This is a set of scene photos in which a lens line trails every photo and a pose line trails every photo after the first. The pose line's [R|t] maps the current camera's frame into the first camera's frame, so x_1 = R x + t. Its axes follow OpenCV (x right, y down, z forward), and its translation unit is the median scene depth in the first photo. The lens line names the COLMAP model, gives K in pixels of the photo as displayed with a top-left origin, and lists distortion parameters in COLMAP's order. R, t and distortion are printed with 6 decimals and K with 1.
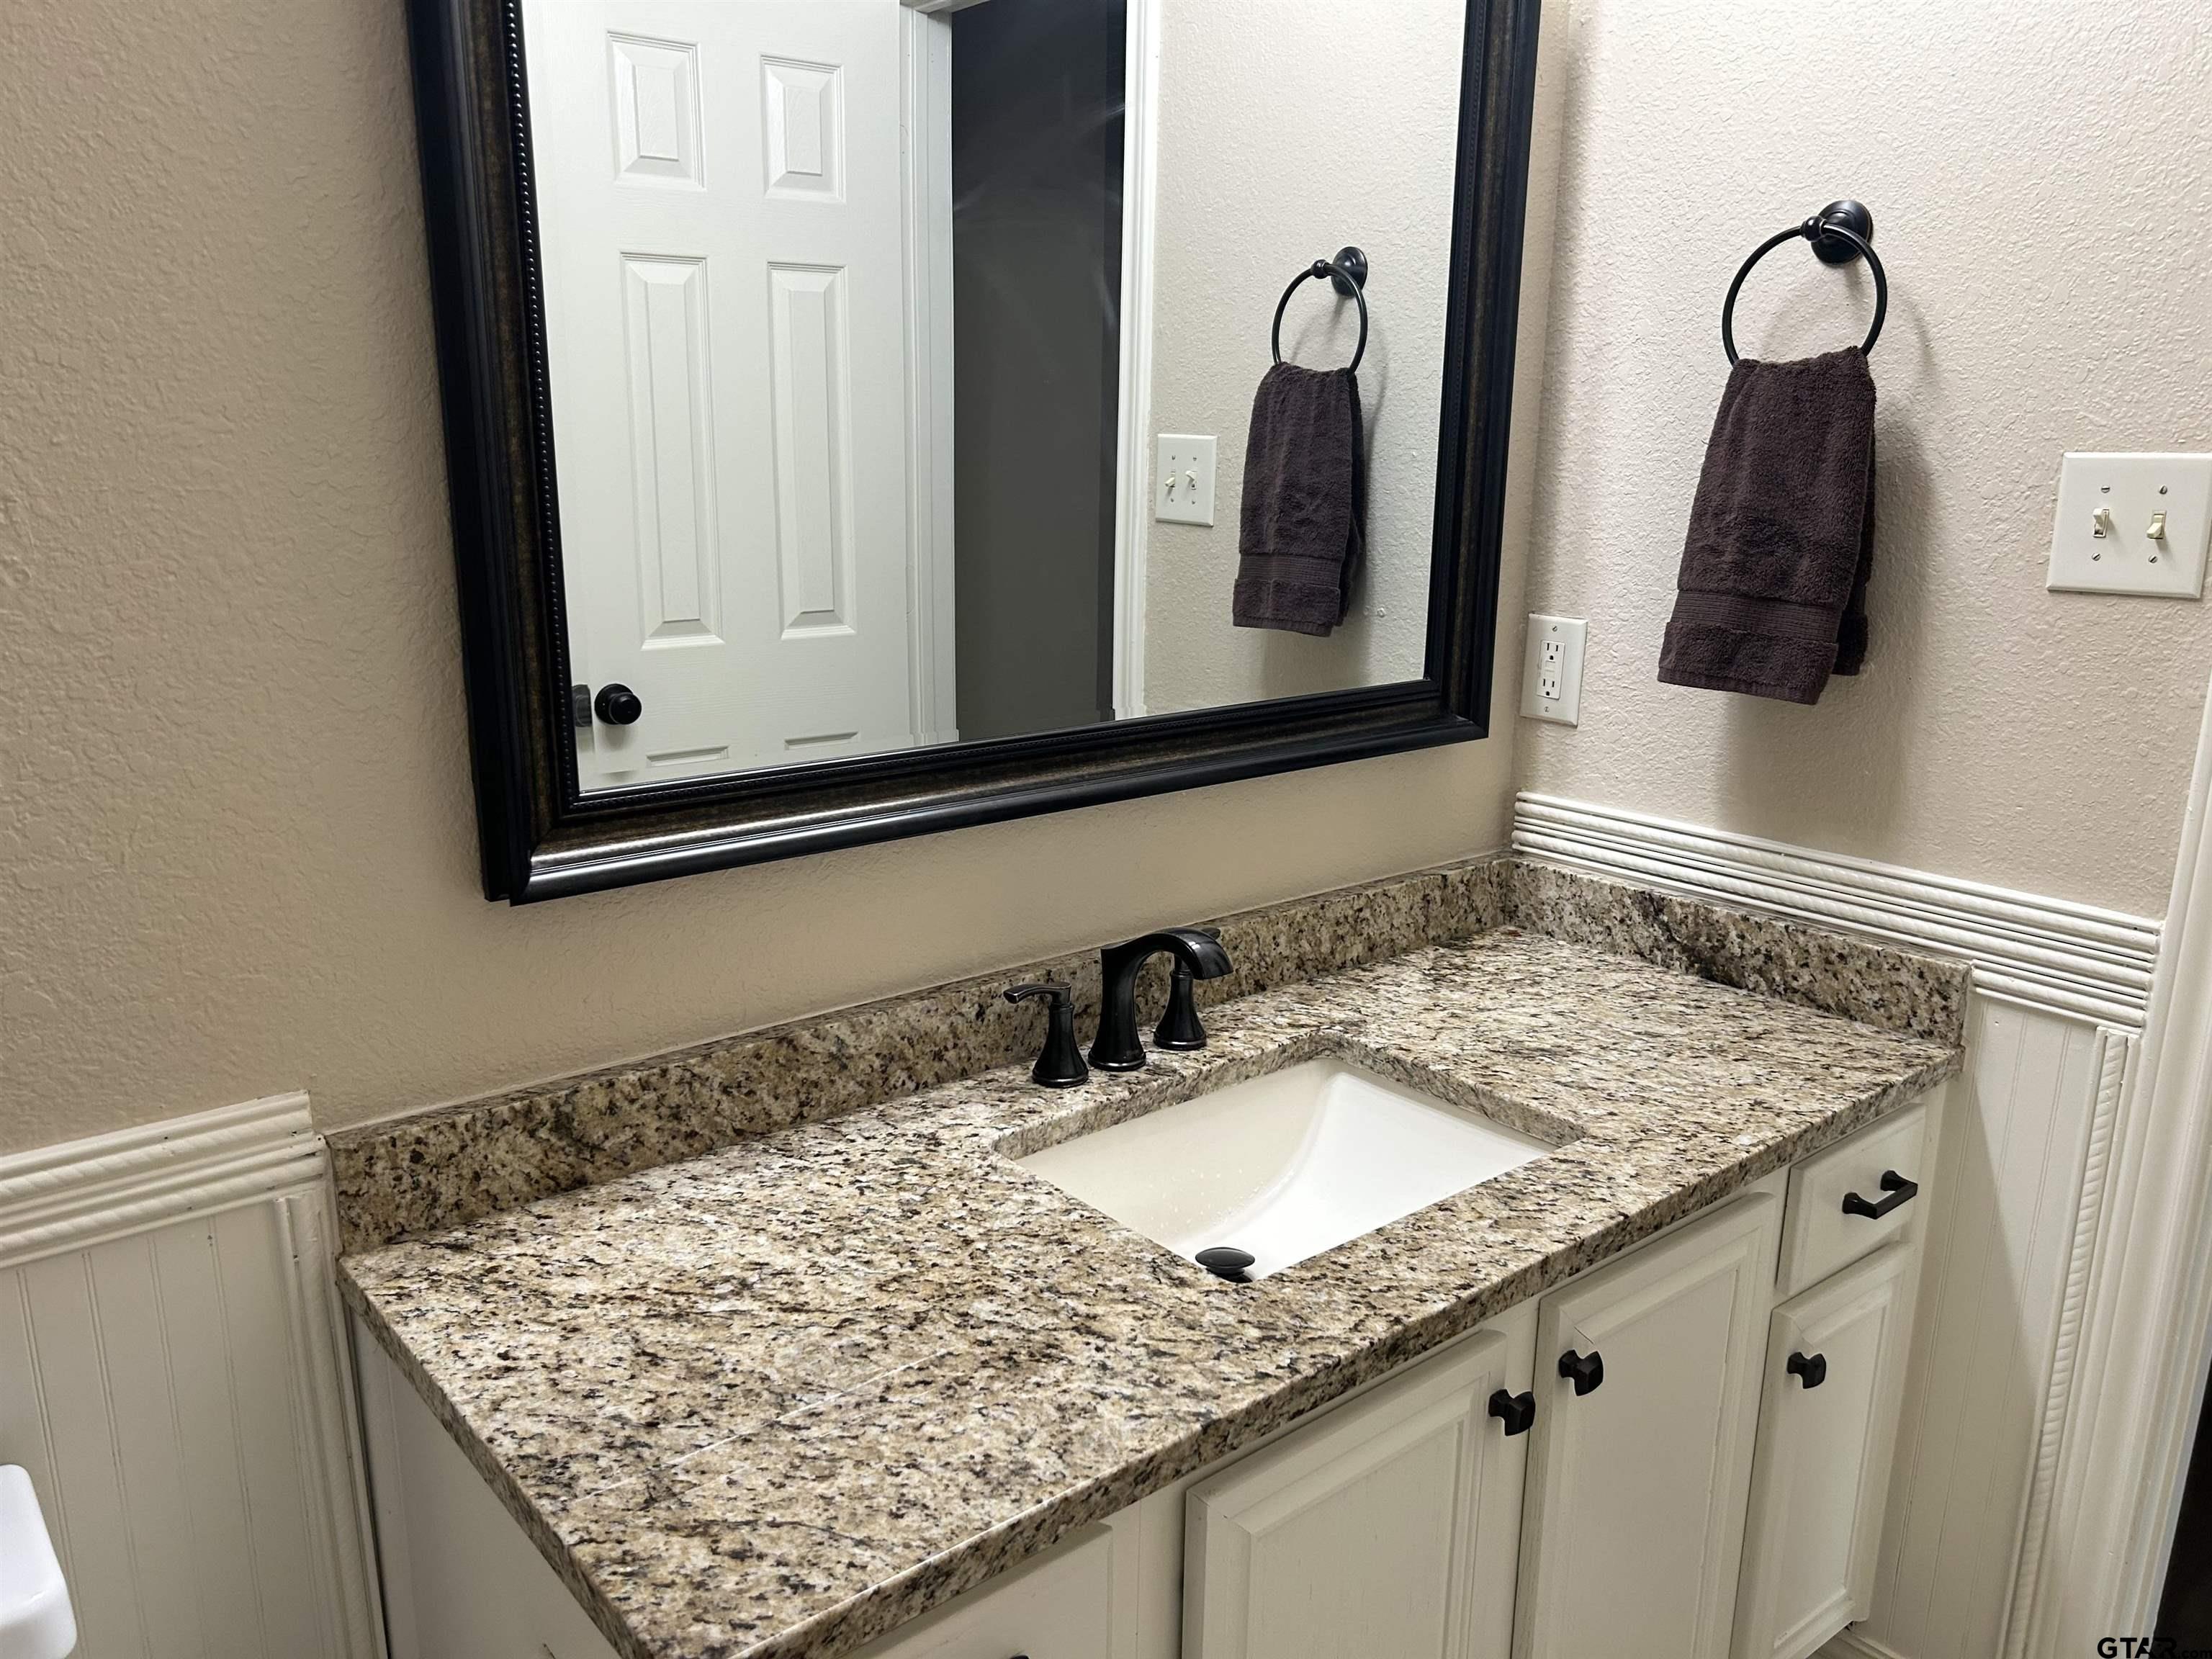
lens RADIAL K [[1648.9, 0, 1104.6], [0, 1648.9, 834.5], [0, 0, 1]] dist [0.059122, -0.069251]
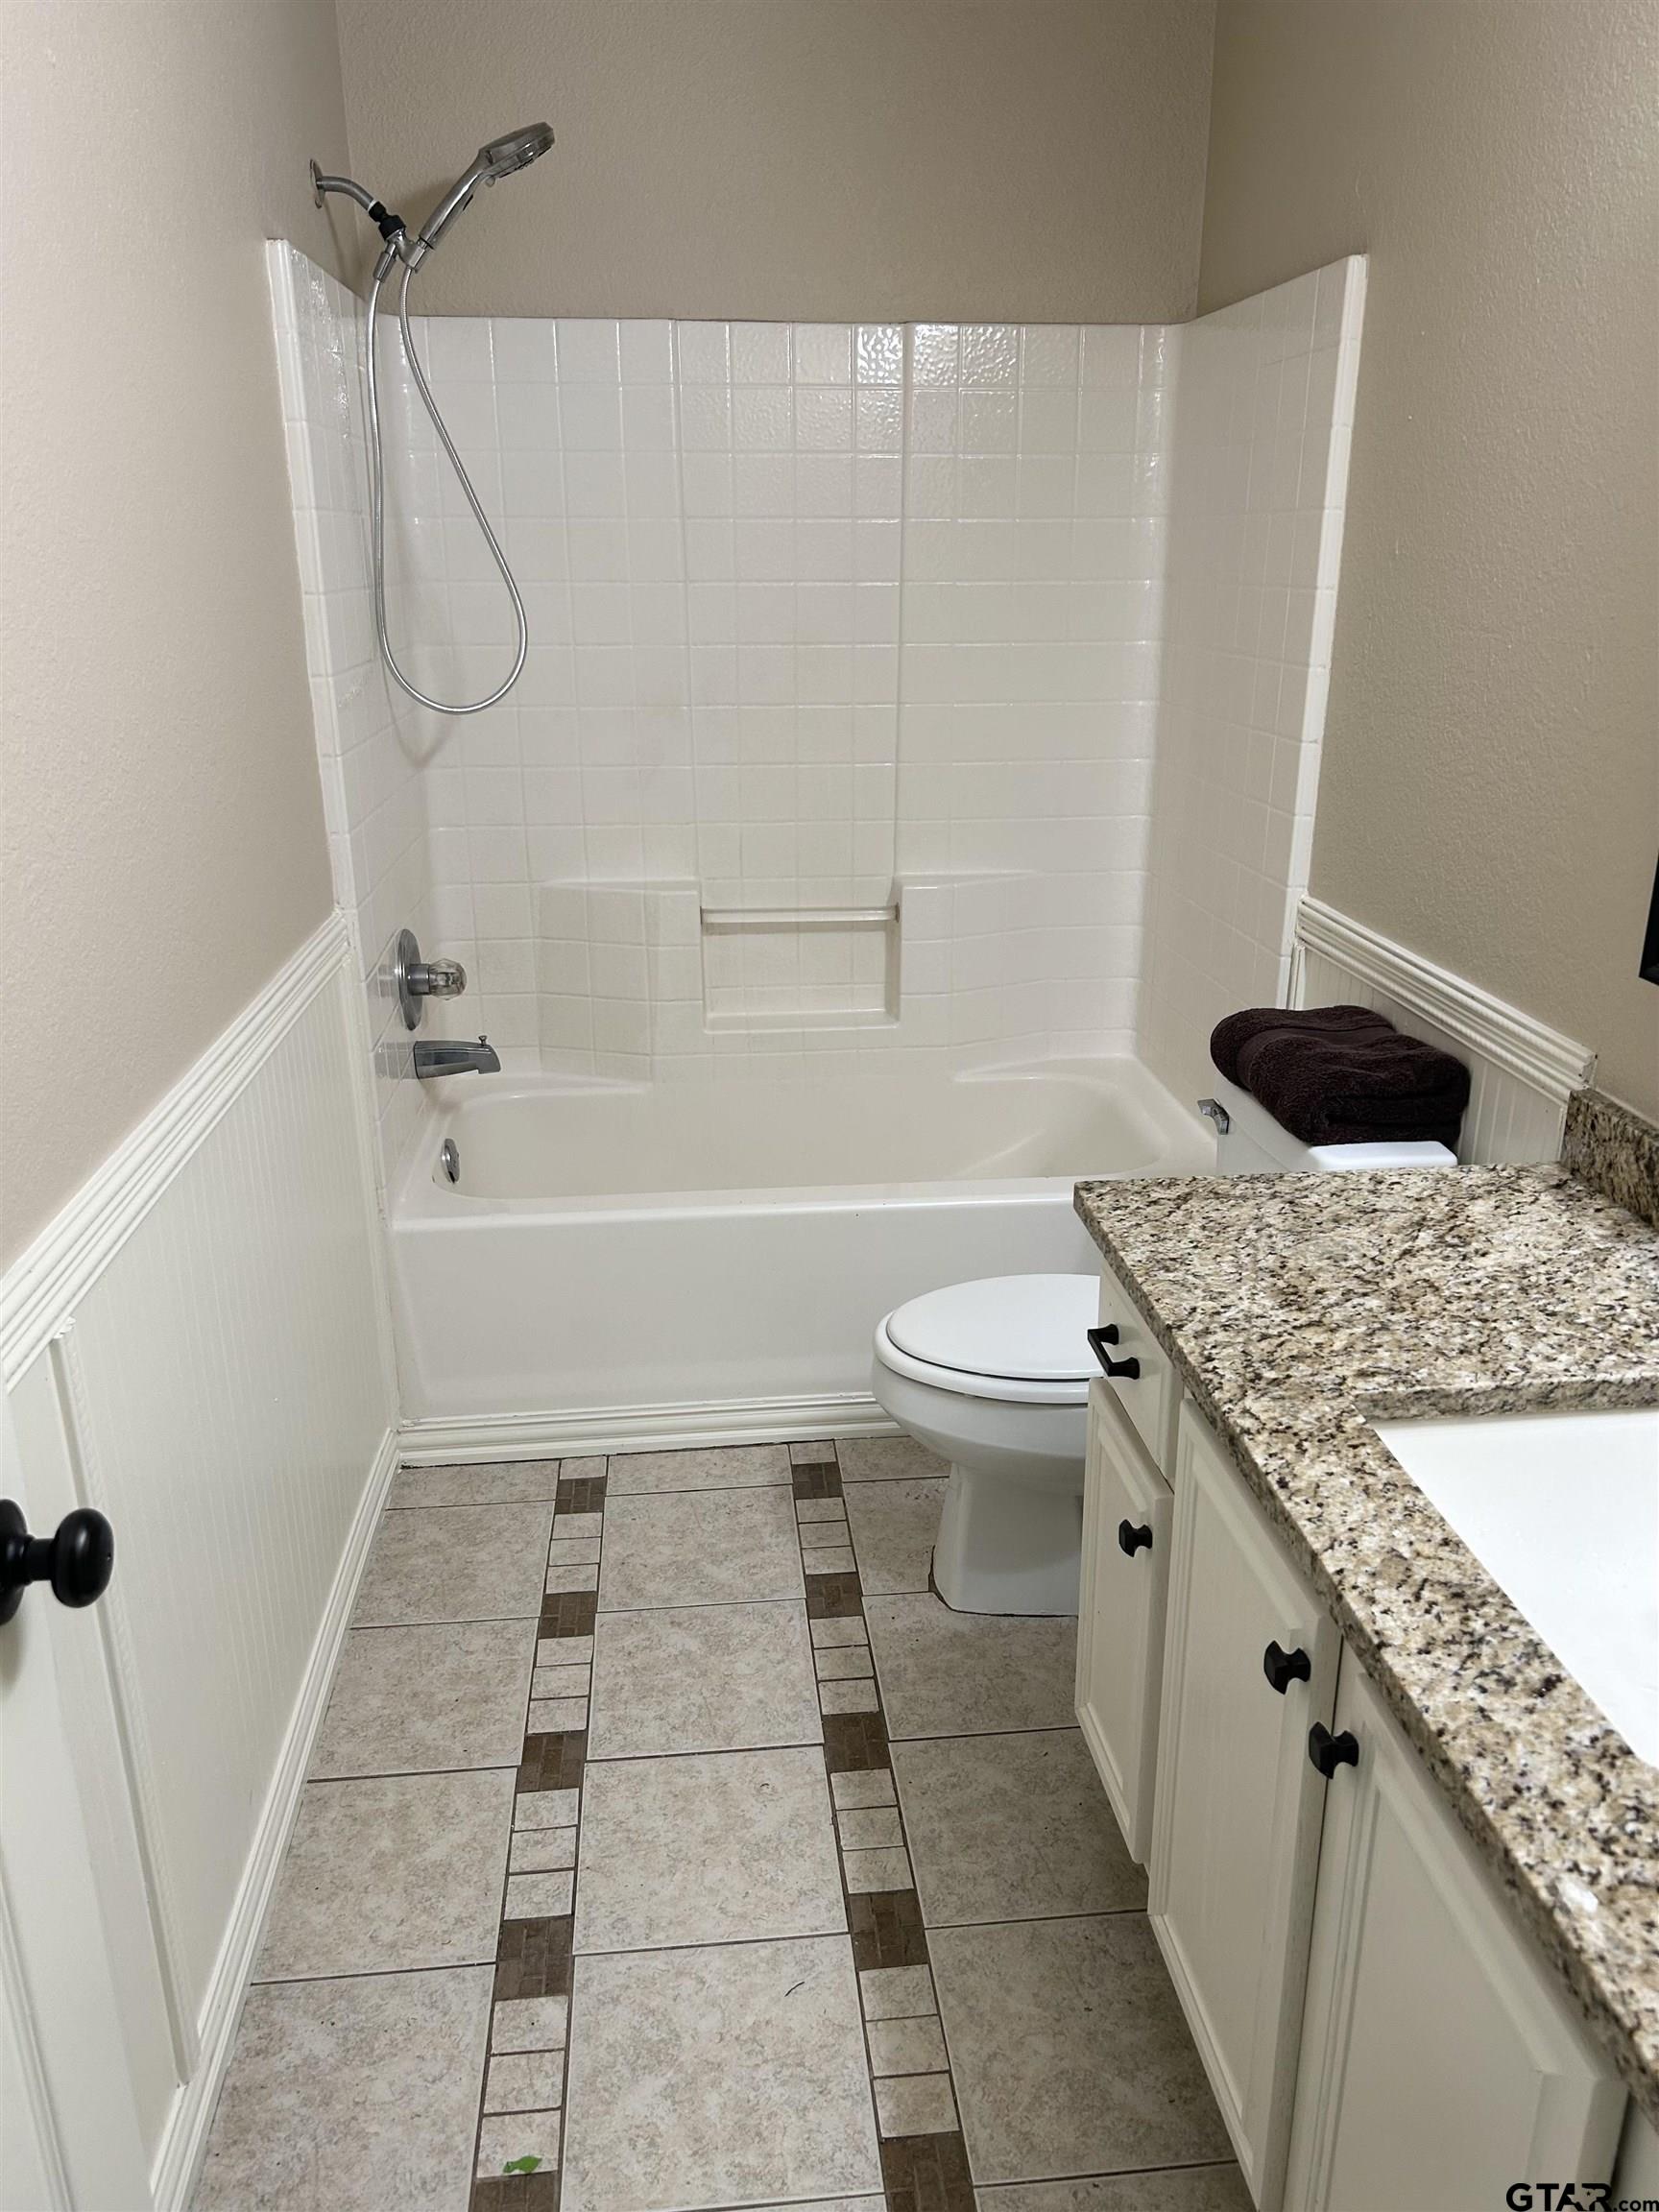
lens RADIAL K [[1648.9, 0, 829.7], [0, 1648.9, 1109.6], [0, 0, 1]] dist [0.059122, -0.069251]
pose [[-0.552269, 0.266749, -0.789838, 1.137718], [-0.205526, 0.874620, 0.439090, -0.330257], [0.807935, 0.404828, -0.428201, 1.131182]]
